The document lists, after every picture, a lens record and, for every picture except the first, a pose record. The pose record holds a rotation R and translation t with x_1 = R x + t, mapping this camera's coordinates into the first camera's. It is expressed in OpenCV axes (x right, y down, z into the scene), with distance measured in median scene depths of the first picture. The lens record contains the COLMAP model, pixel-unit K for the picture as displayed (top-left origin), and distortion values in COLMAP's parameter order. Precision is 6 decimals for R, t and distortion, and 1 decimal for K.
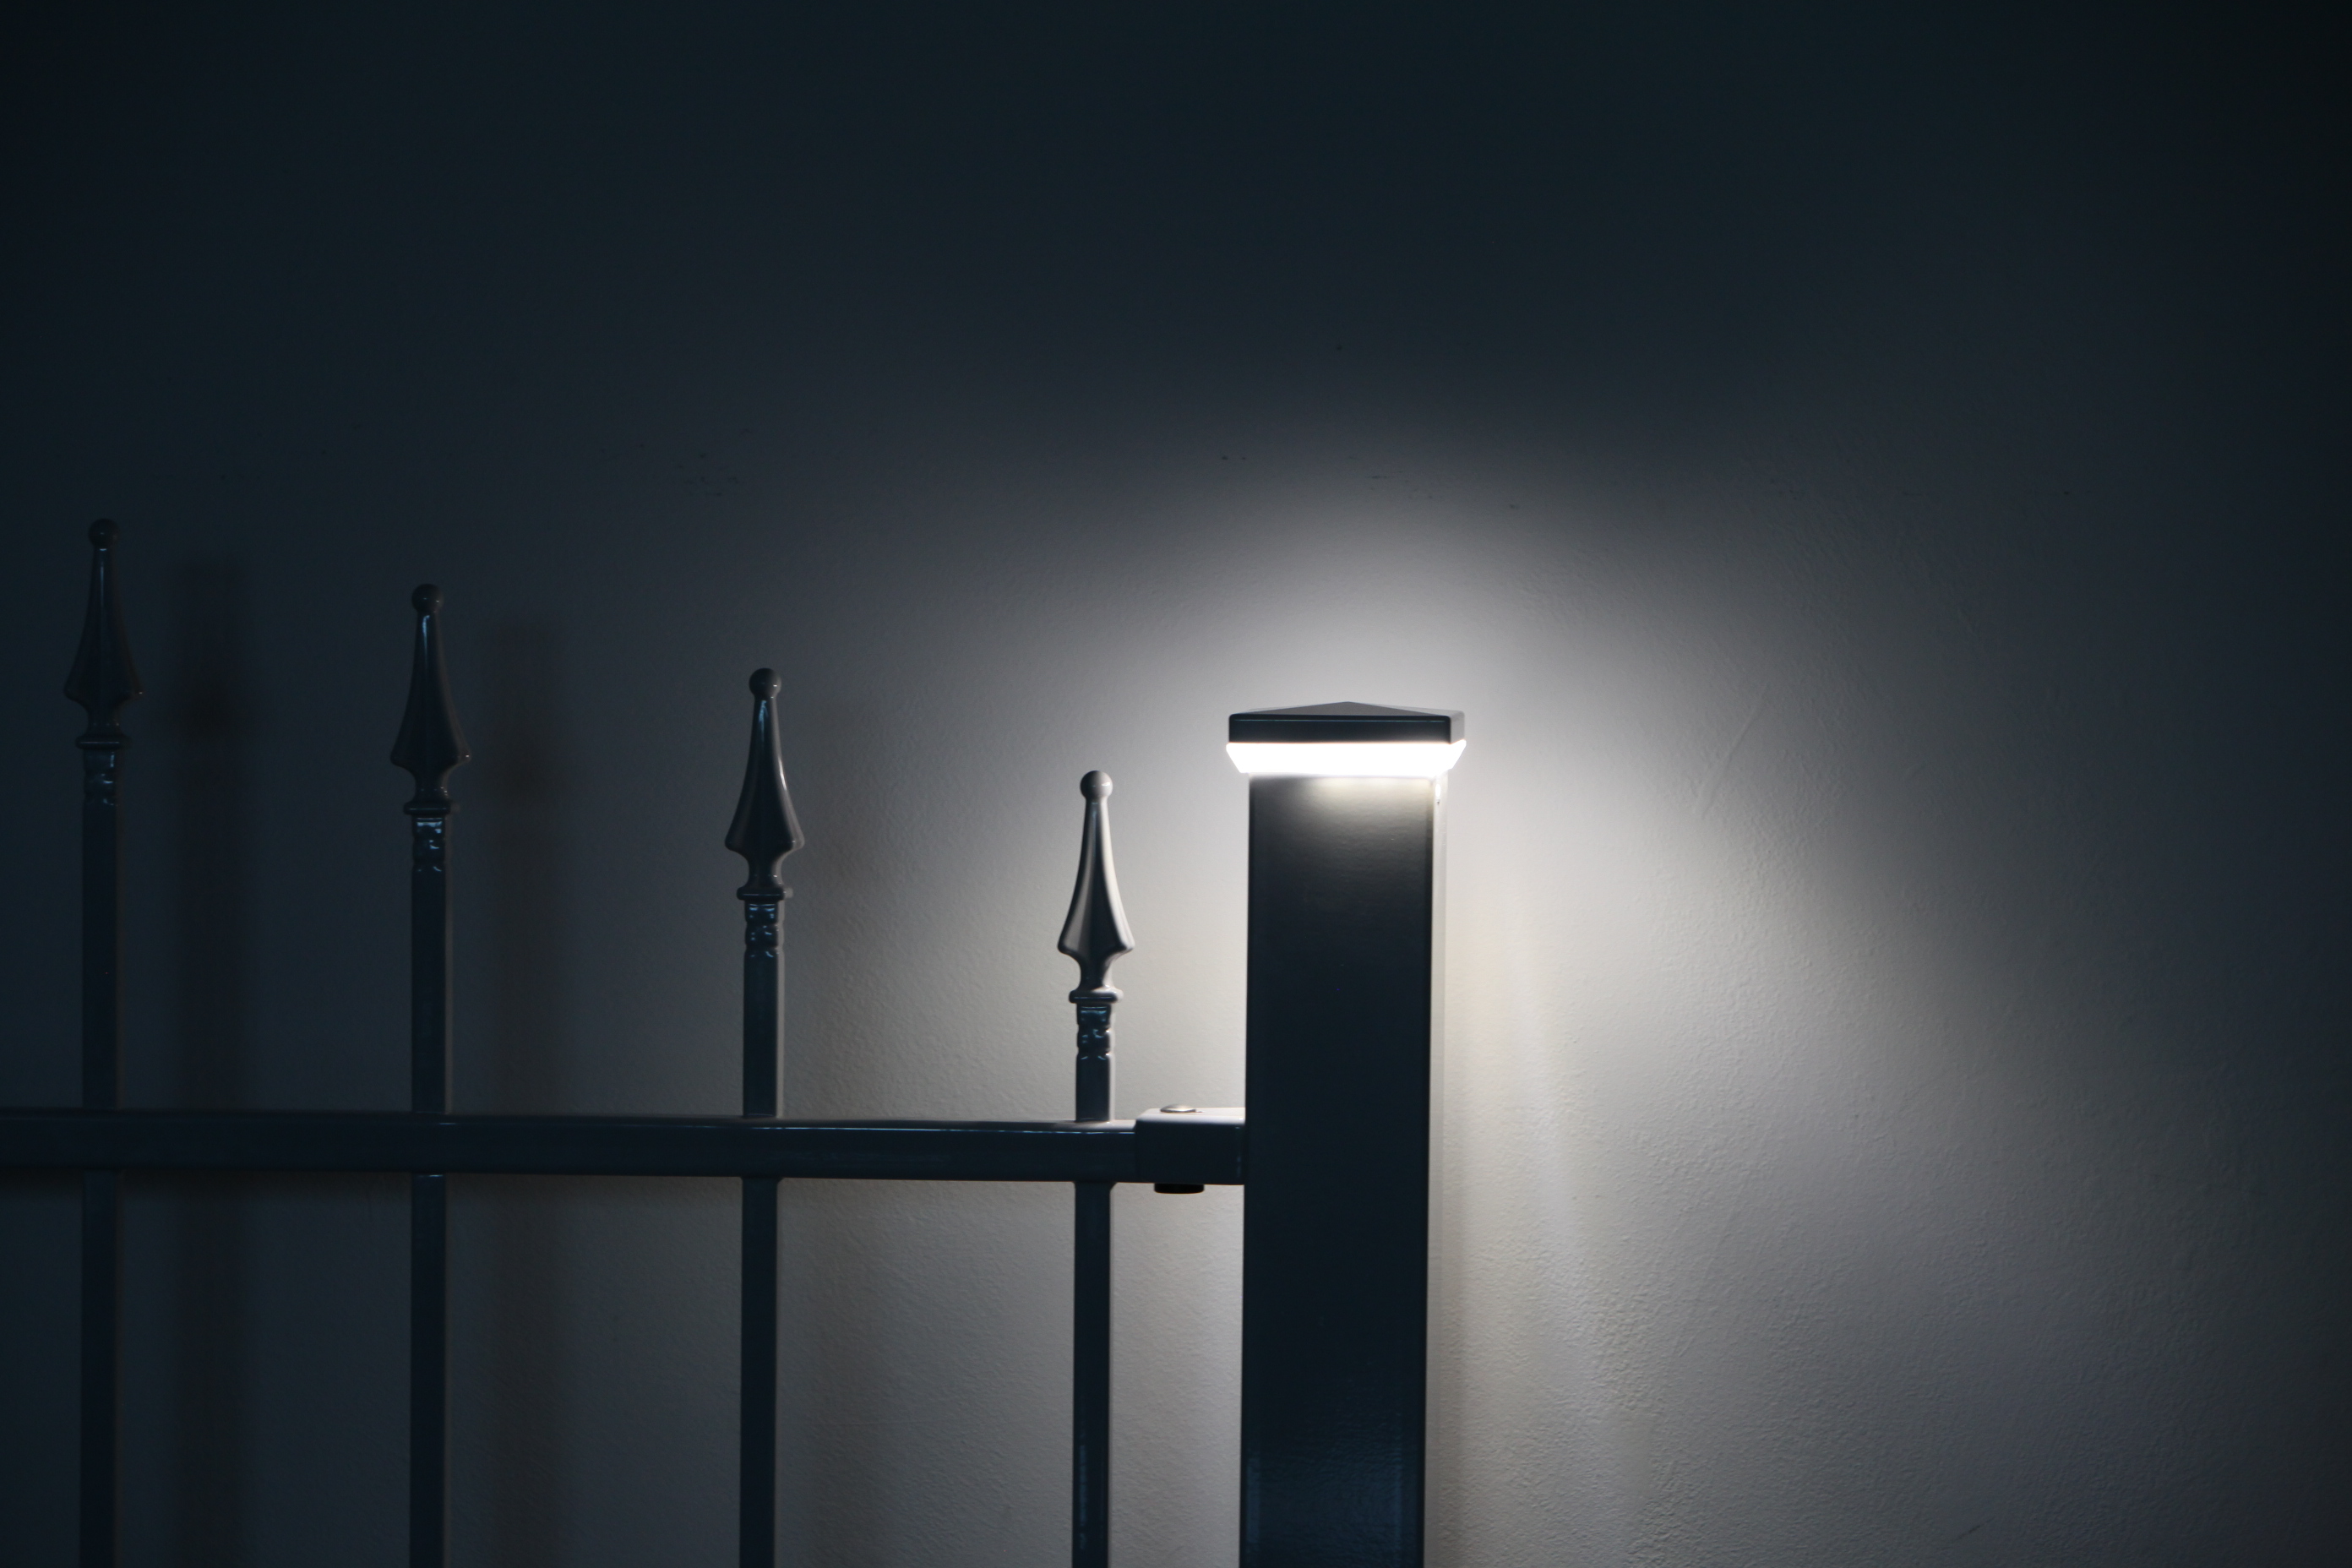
lens RADIAL K [[8132.4, 0, 1176.0], [0, 8132.4, 784.0], [0, 0, 1]] dist [0.209668, 4.191393]
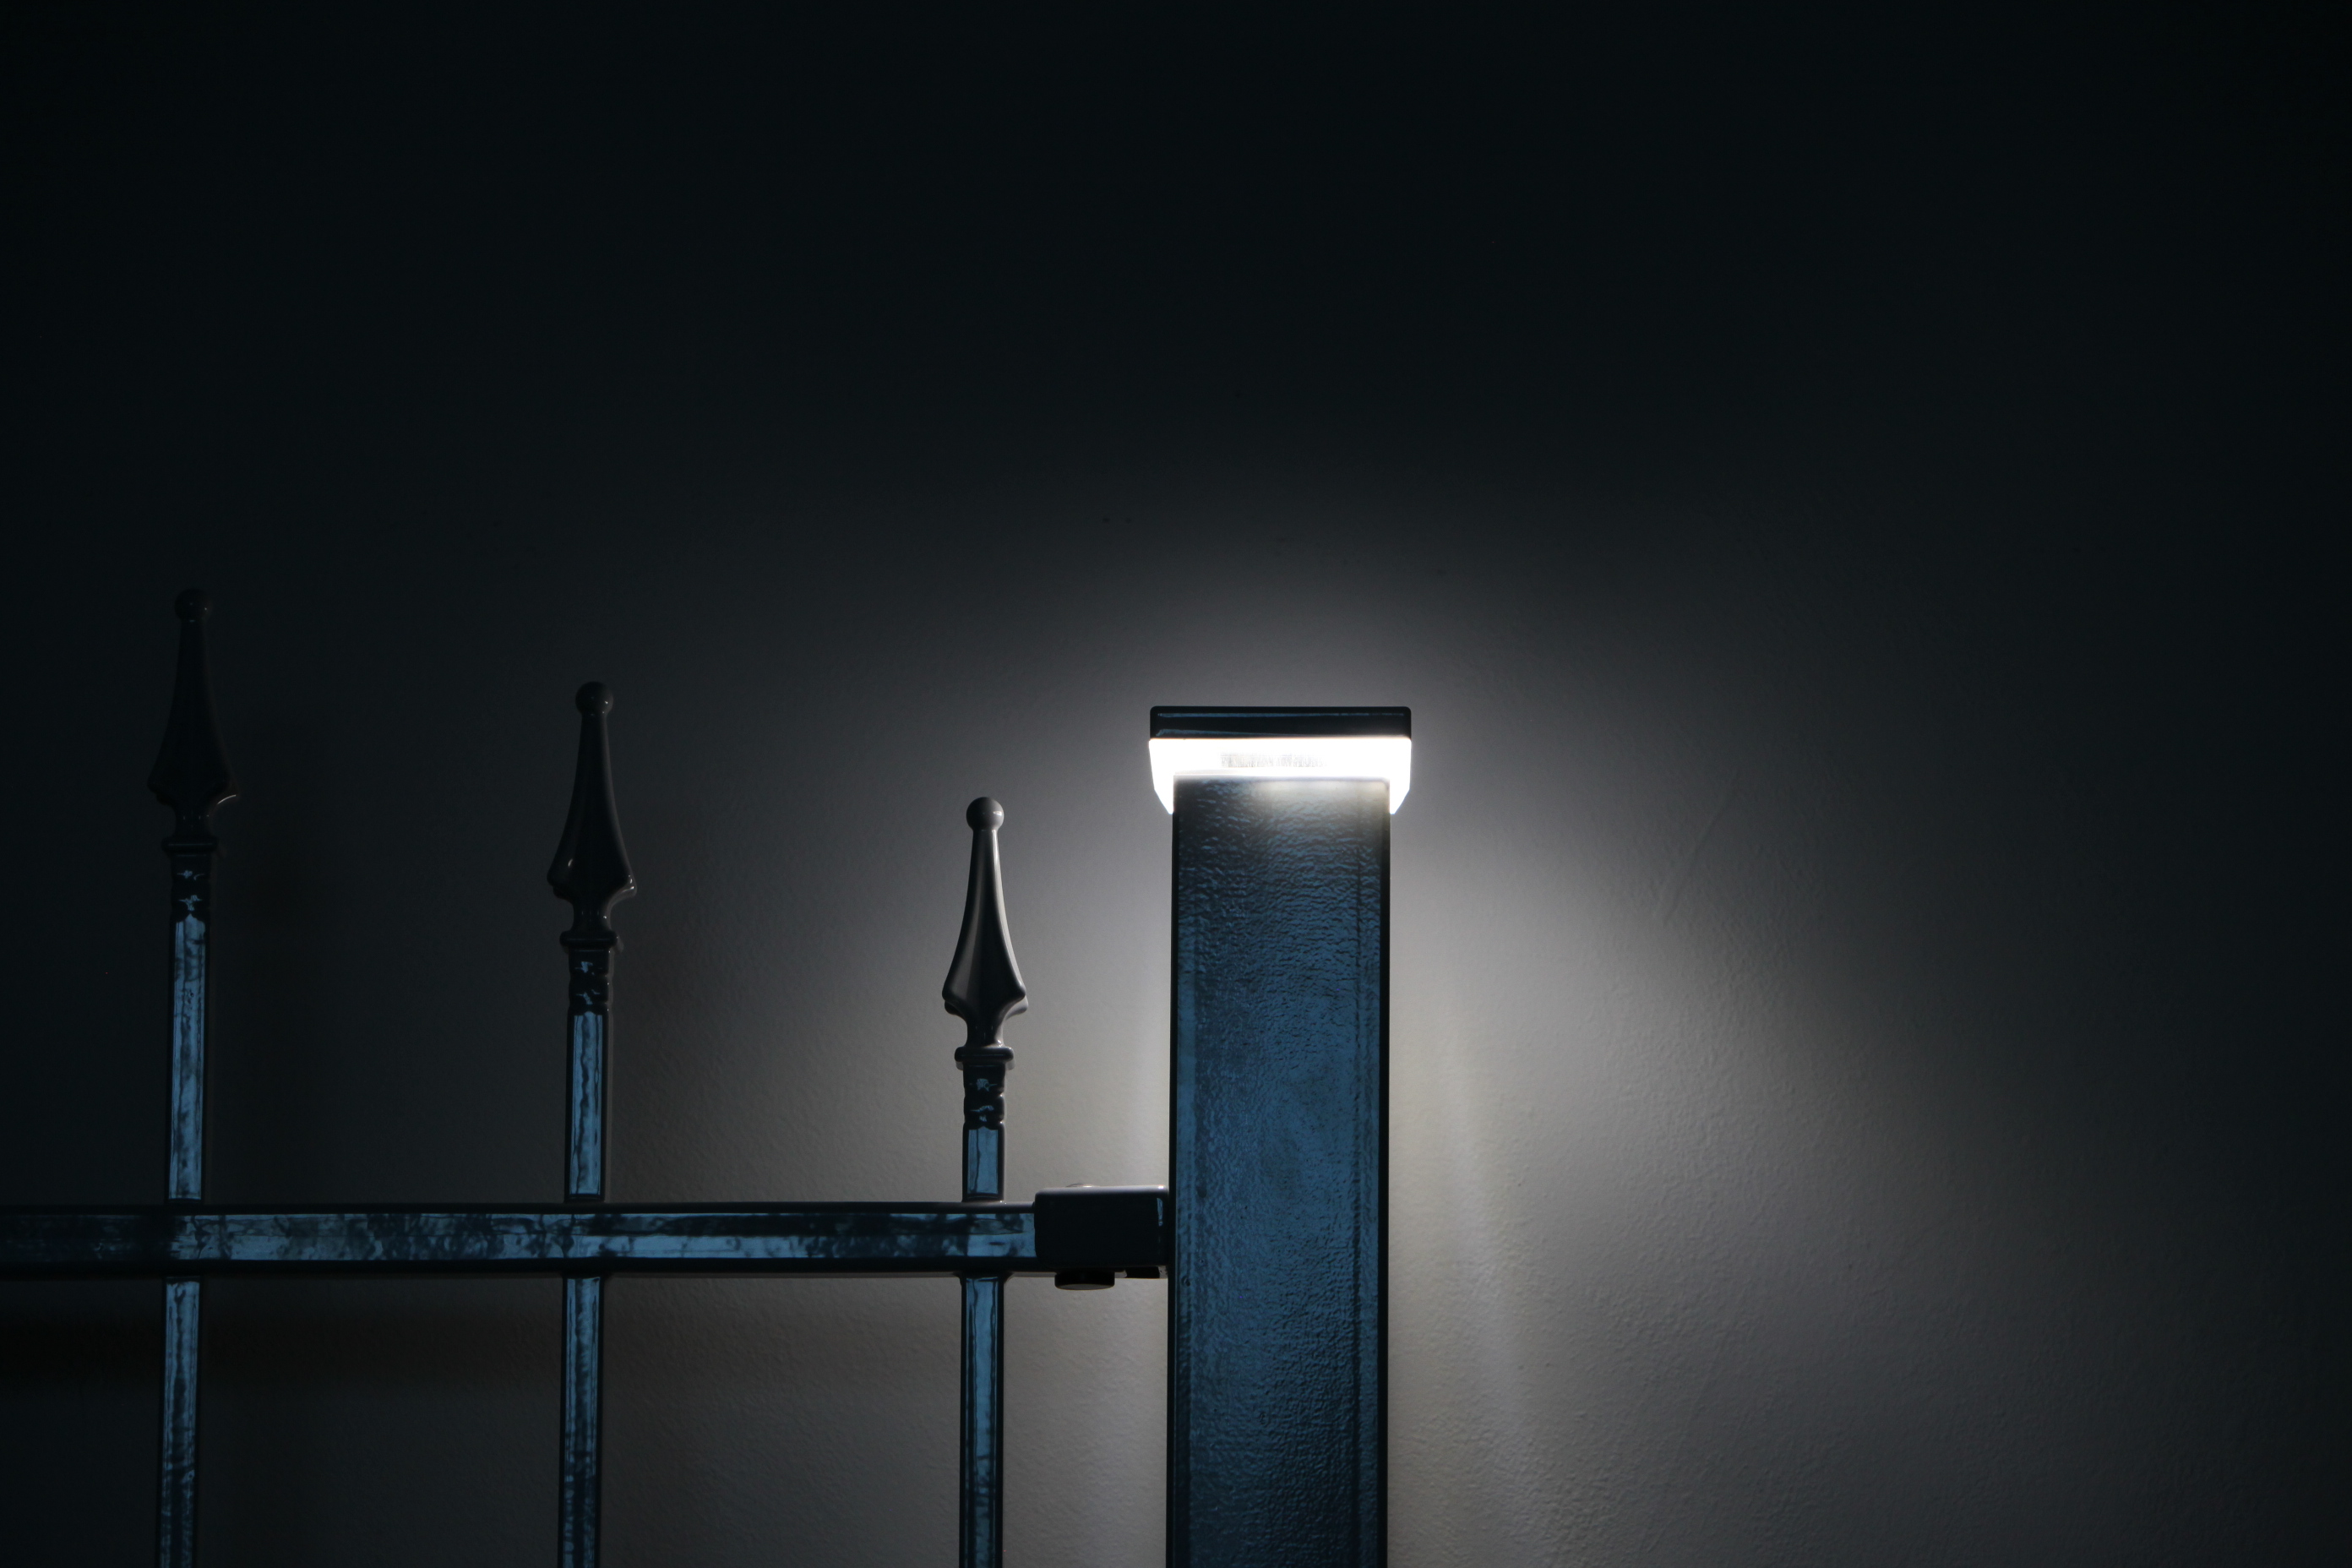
lens RADIAL K [[8132.4, 0, 1176.0], [0, 8132.4, 784.0], [0, 0, 1]] dist [0.209668, 4.191393]
pose [[0.996486, 0.012349, 0.082844, -0.058587], [0.004742, 0.979169, -0.202993, 0.164498], [-0.083625, 0.202672, 0.975669, 0.159776]]
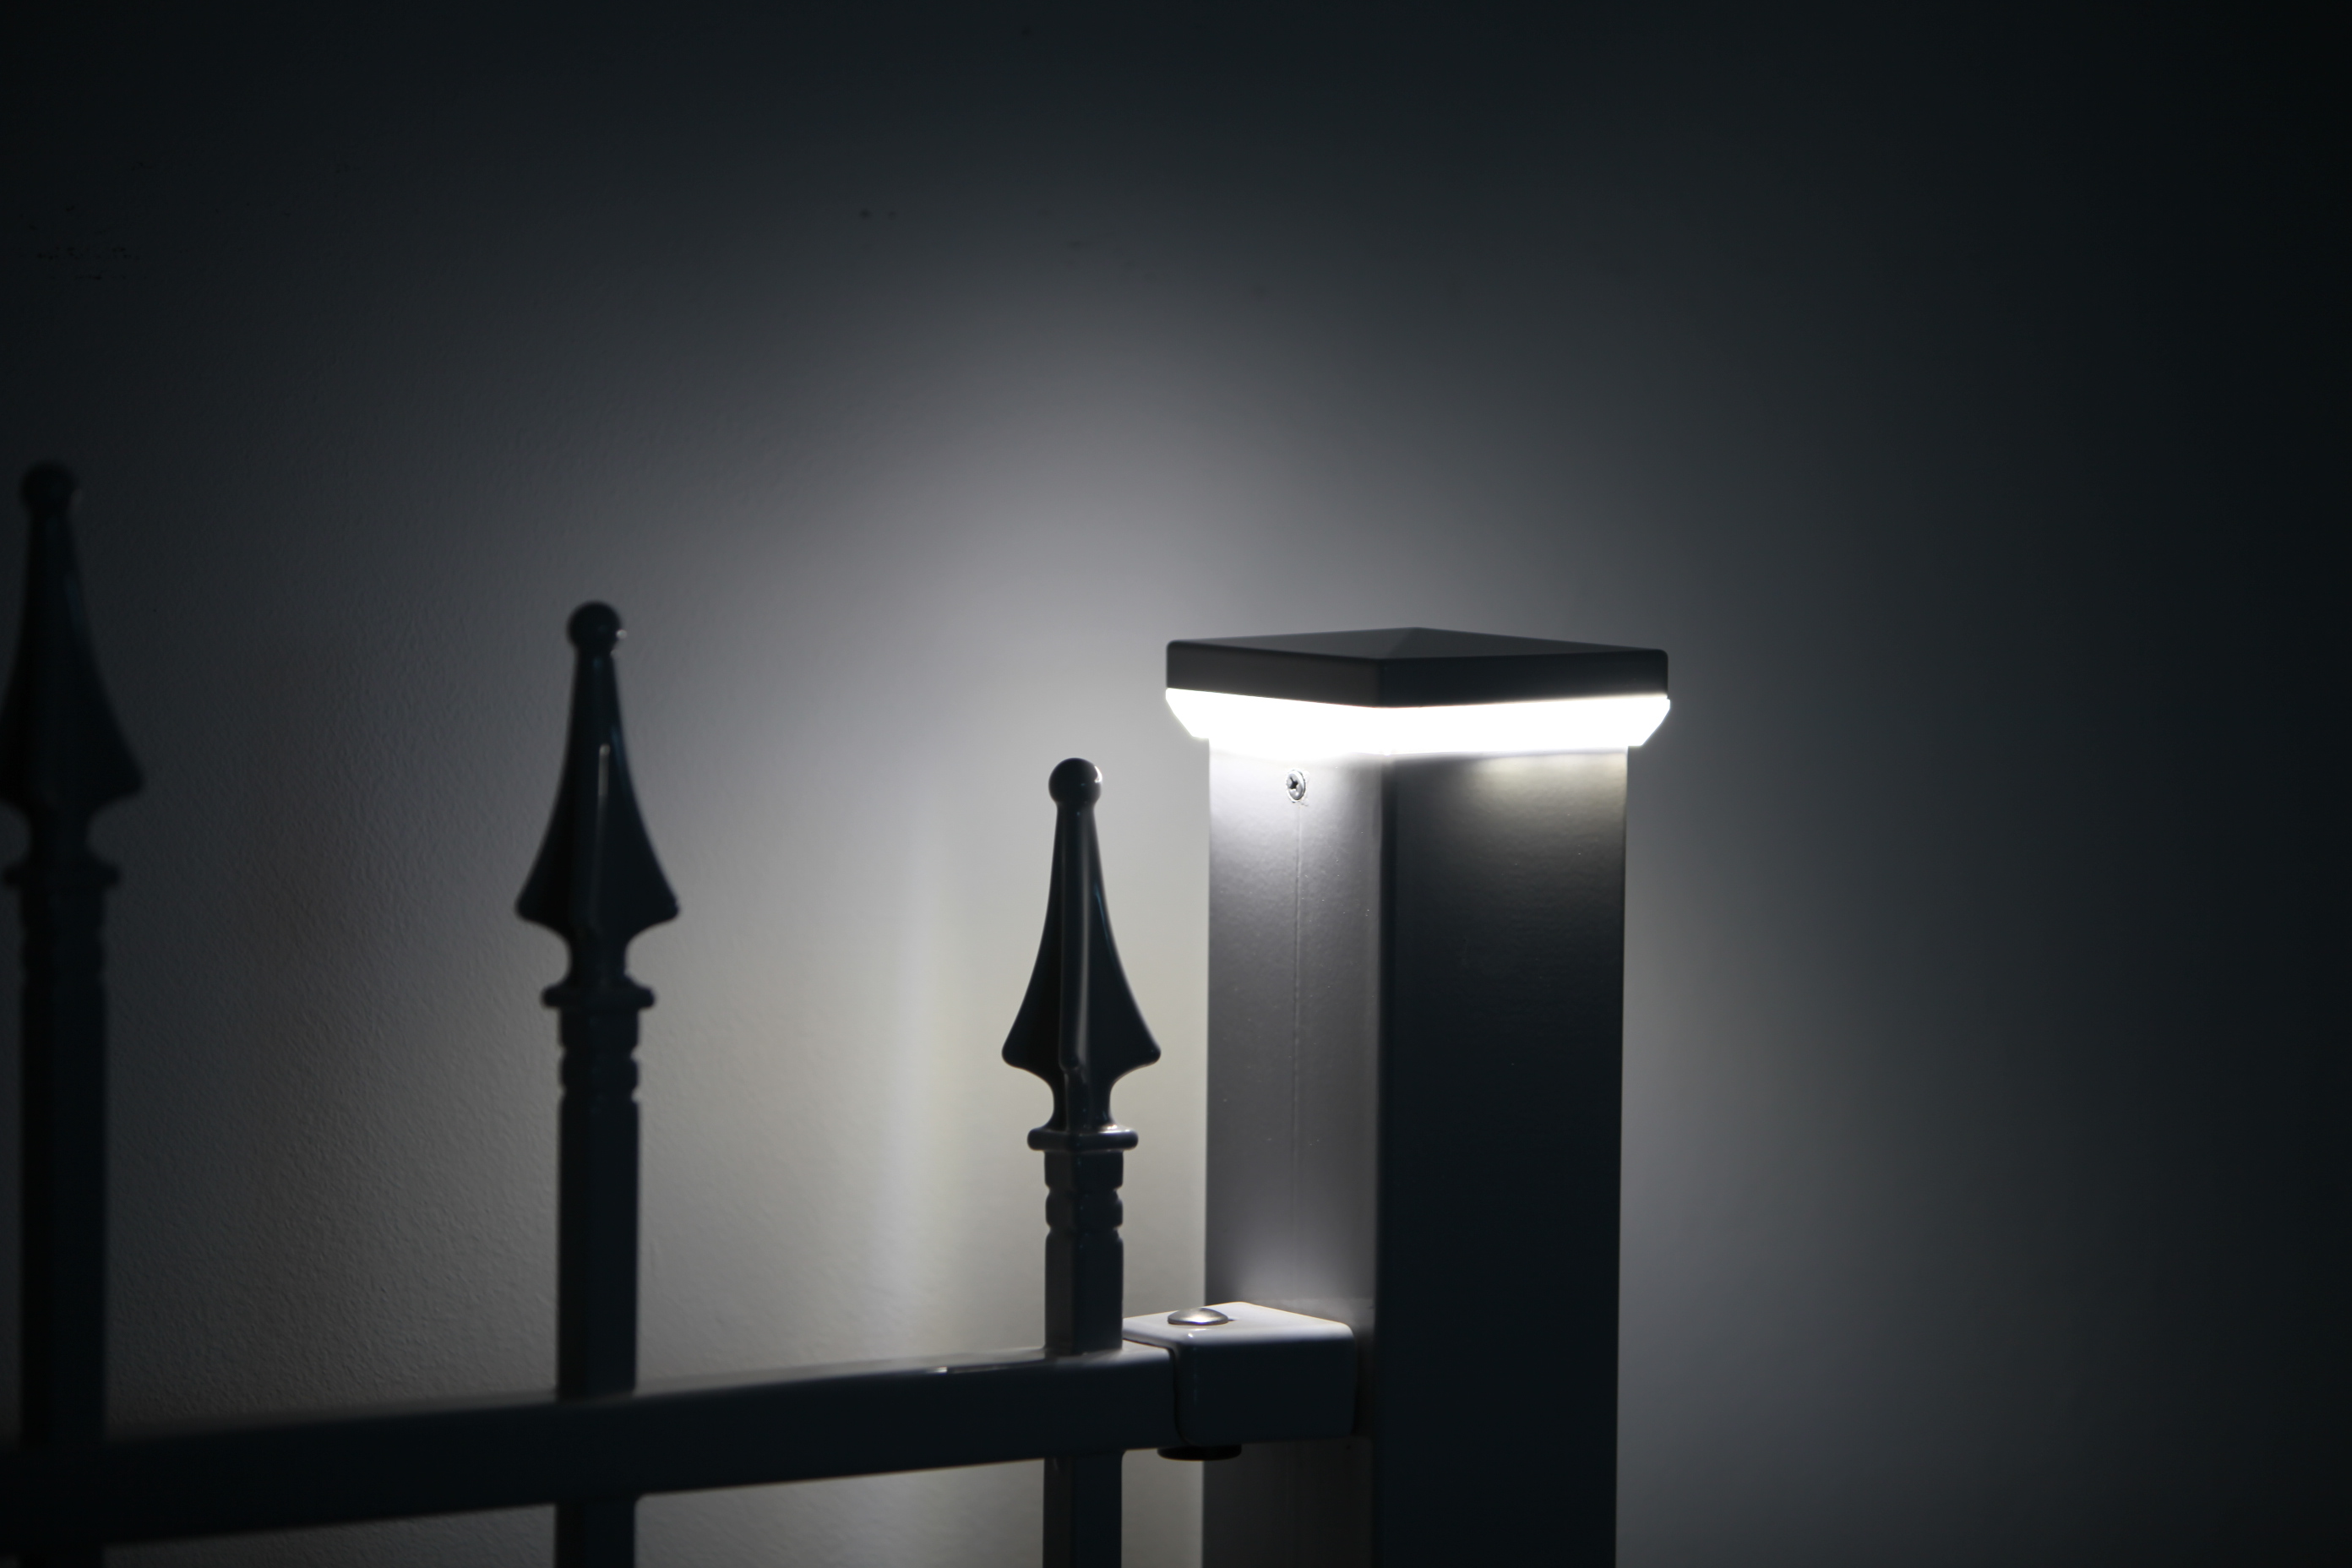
lens RADIAL K [[8746.0, 0, 1175.6], [0, 8746.0, 754.7], [0, 0, 1]] dist [0.151210, 1.462532]
pose [[0.749893, -0.043656, 0.660117, -0.408494], [0.016570, 0.998747, 0.047228, -0.030564], [-0.661352, -0.024478, 0.749676, 0.501826]]
